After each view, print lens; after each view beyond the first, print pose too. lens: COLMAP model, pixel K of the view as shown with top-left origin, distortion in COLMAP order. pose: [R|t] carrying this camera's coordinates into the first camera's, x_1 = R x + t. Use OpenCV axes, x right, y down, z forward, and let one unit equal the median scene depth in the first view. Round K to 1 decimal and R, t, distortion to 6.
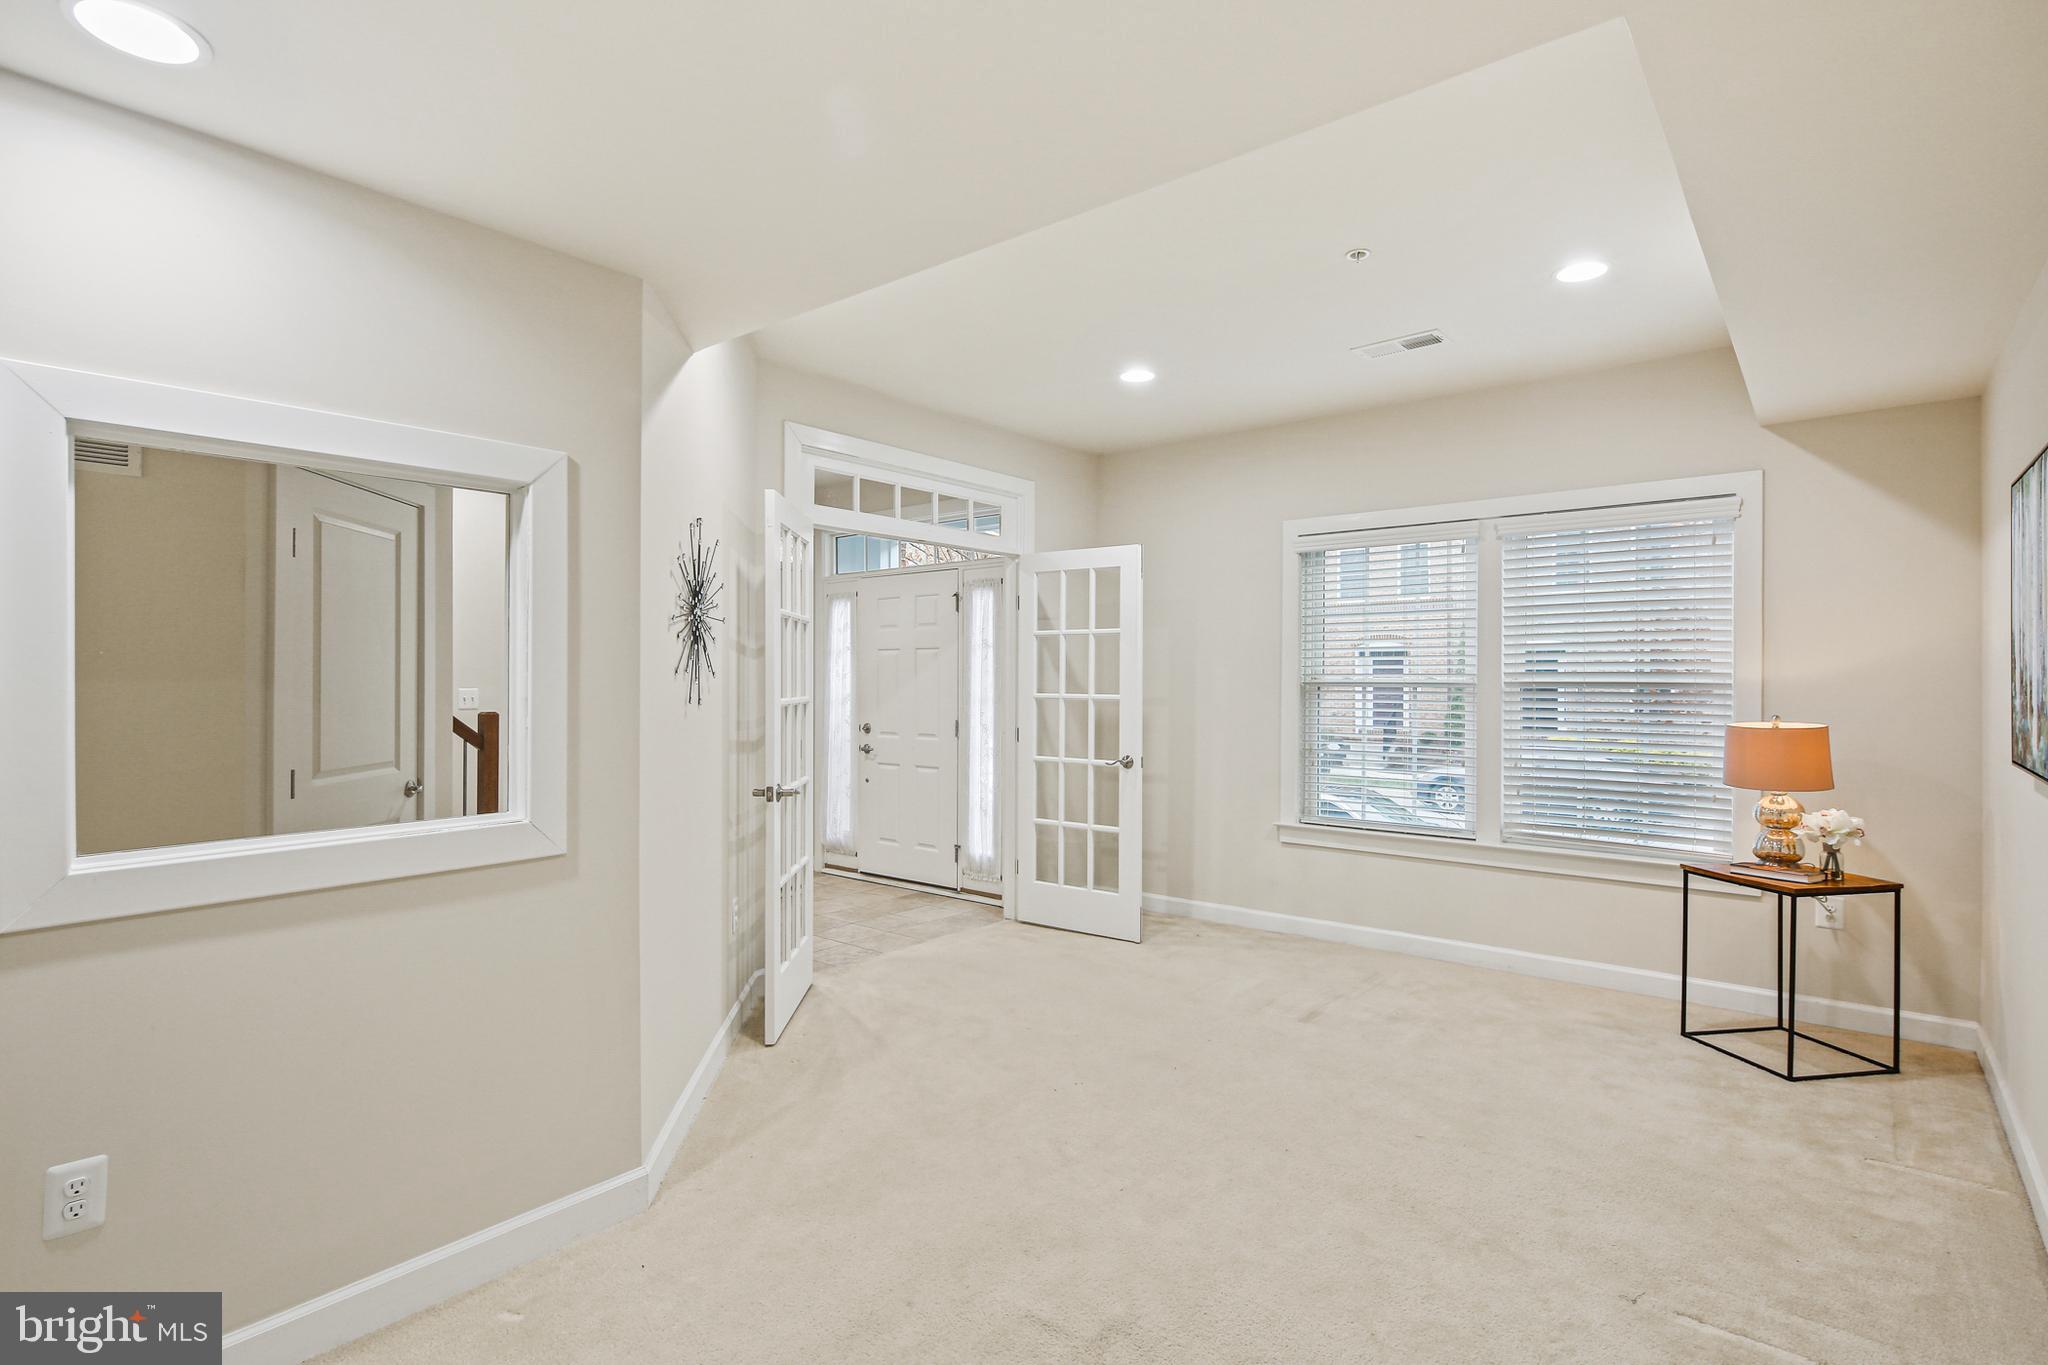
lens RADIAL K [[995.7, 0, 1024.3], [0, 995.7, 681.0], [0, 0, 1]] dist [0.005628, -0.004273]
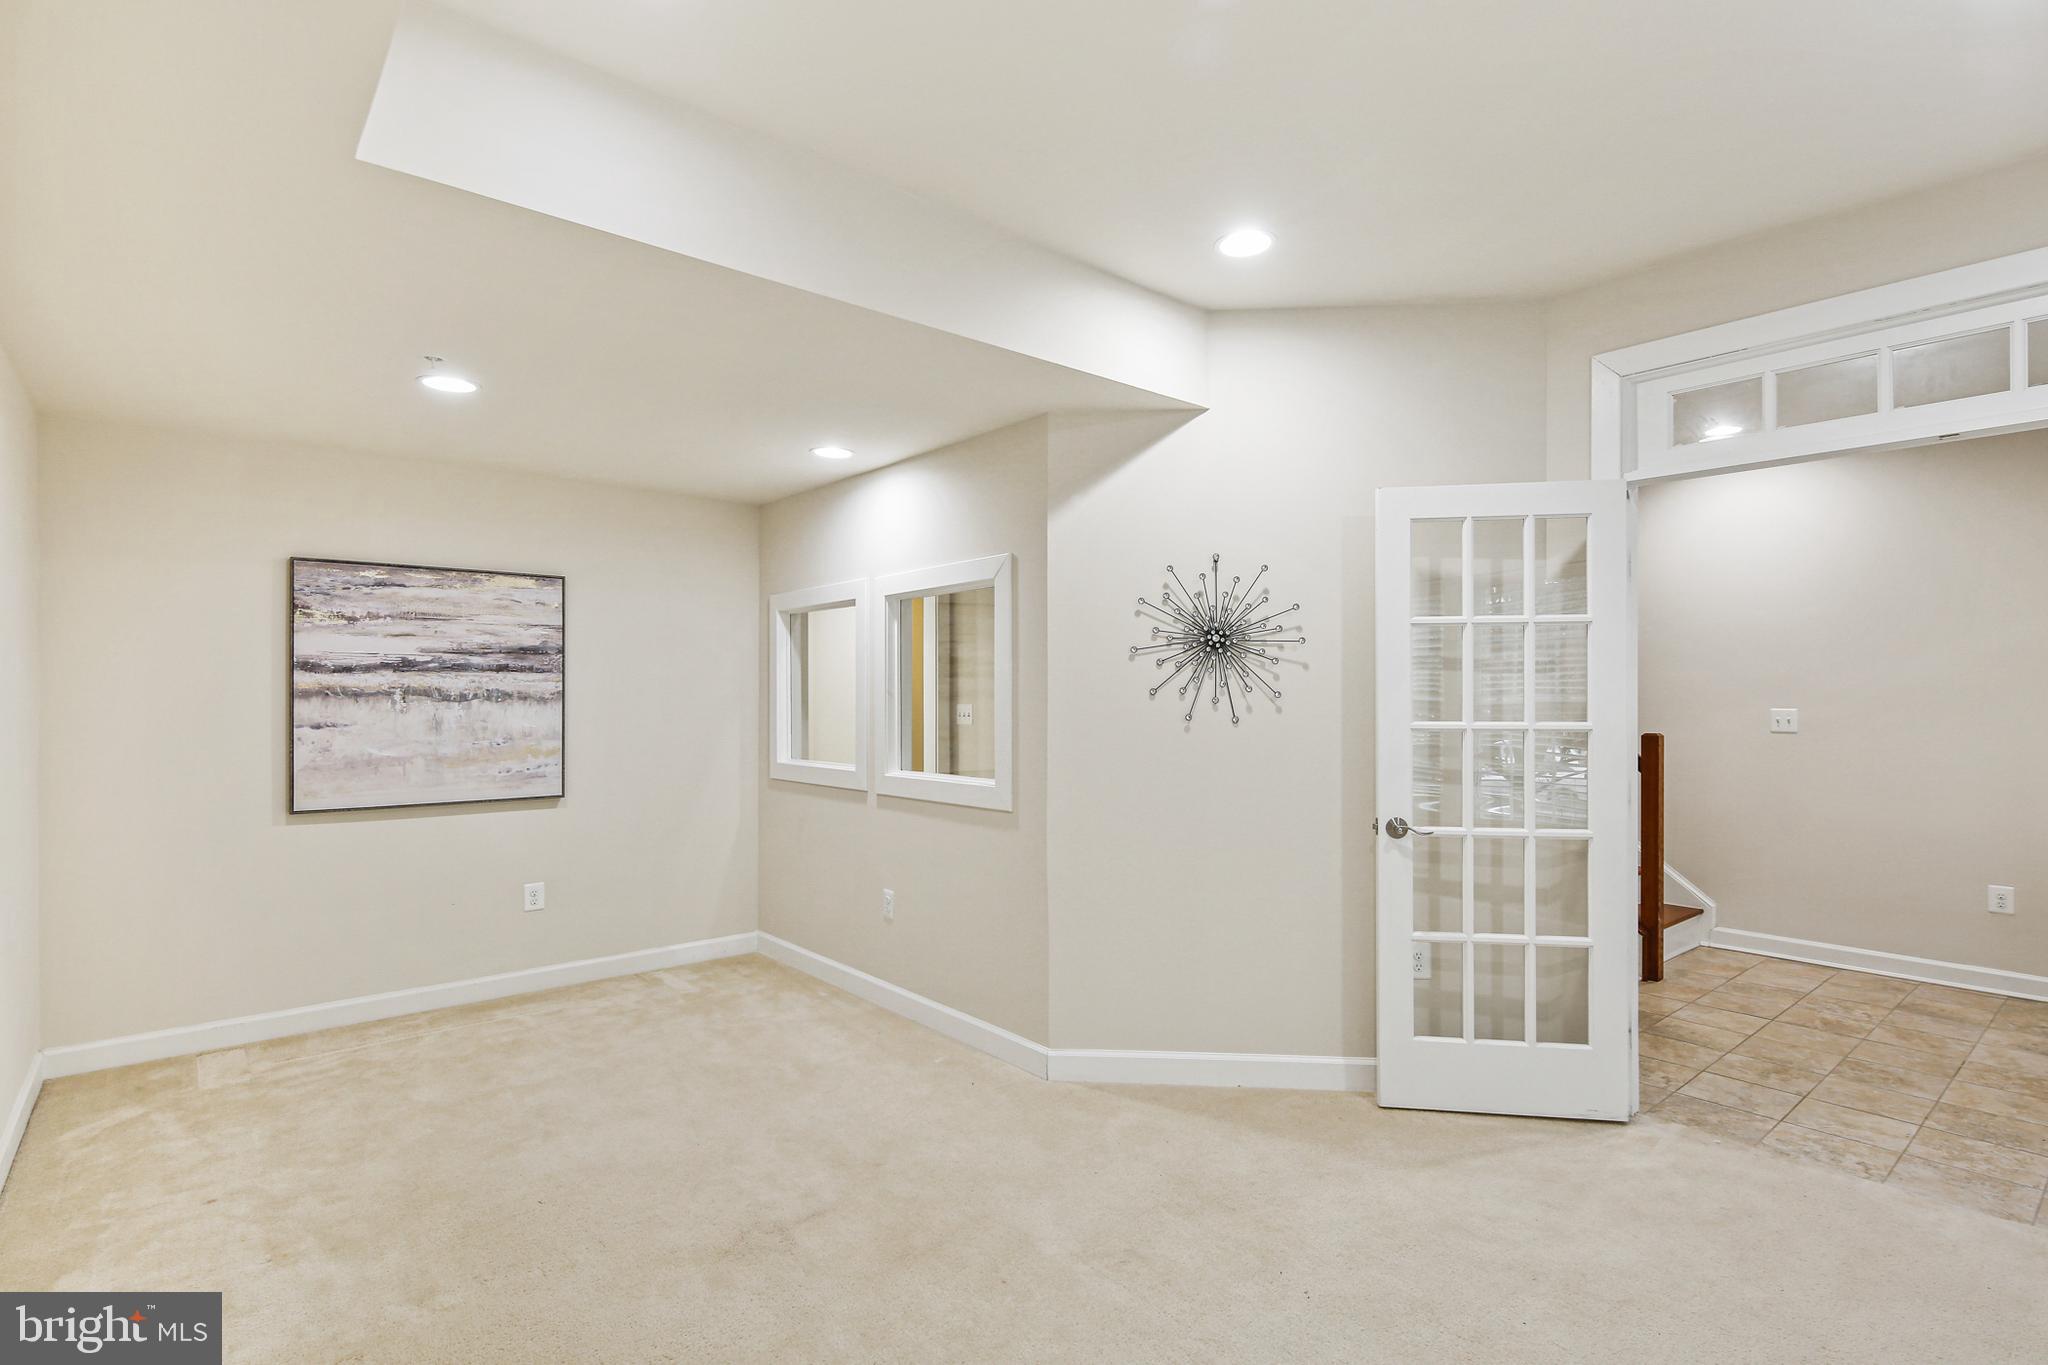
lens RADIAL K [[995.7, 0, 1025.0], [0, 995.7, 682.8], [0, 0, 1]] dist [0.005628, -0.004273]
pose [[-0.186284, 0.002909, -0.982492, 1.043427], [0.003607, 0.999991, 0.002277, -0.029863], [0.982489, -0.003120, -0.186293, 1.297870]]
